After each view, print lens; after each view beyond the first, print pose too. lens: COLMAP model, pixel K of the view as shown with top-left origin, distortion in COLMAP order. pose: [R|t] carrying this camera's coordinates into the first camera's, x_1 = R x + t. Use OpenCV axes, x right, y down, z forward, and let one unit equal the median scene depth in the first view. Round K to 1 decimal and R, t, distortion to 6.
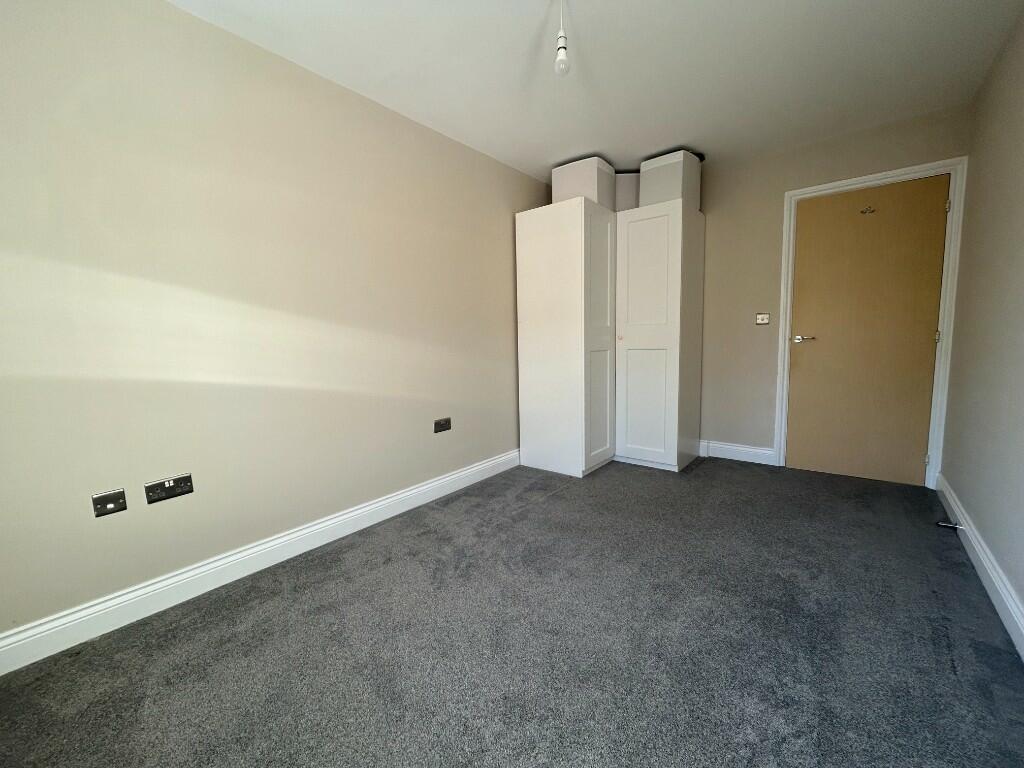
lens RADIAL K [[413.6, 0, 512.0], [0, 413.6, 384.0], [0, 0, 1]] dist [-0.013619, 0.000089]
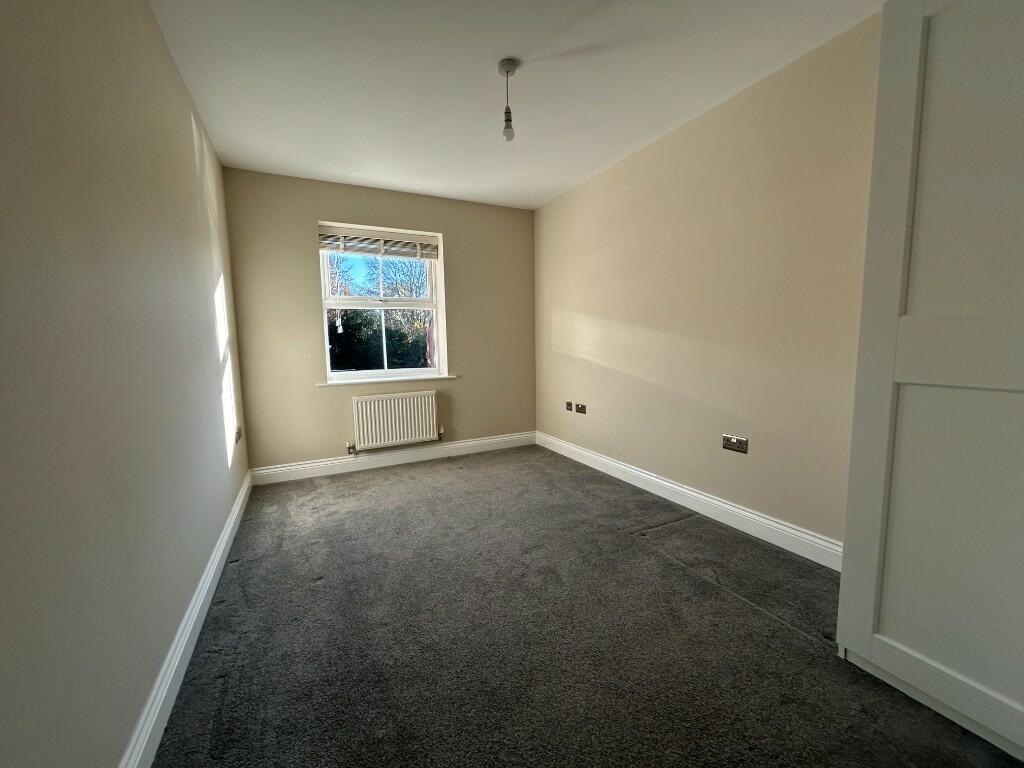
lens RADIAL K [[413.6, 0, 512.0], [0, 413.6, 384.0], [0, 0, 1]] dist [-0.013619, 0.000089]
pose [[-0.420551, 0.123088, -0.898880, 1.173453], [-0.075232, 0.982611, 0.169752, -0.201881], [0.904144, 0.139014, -0.403978, 1.385547]]
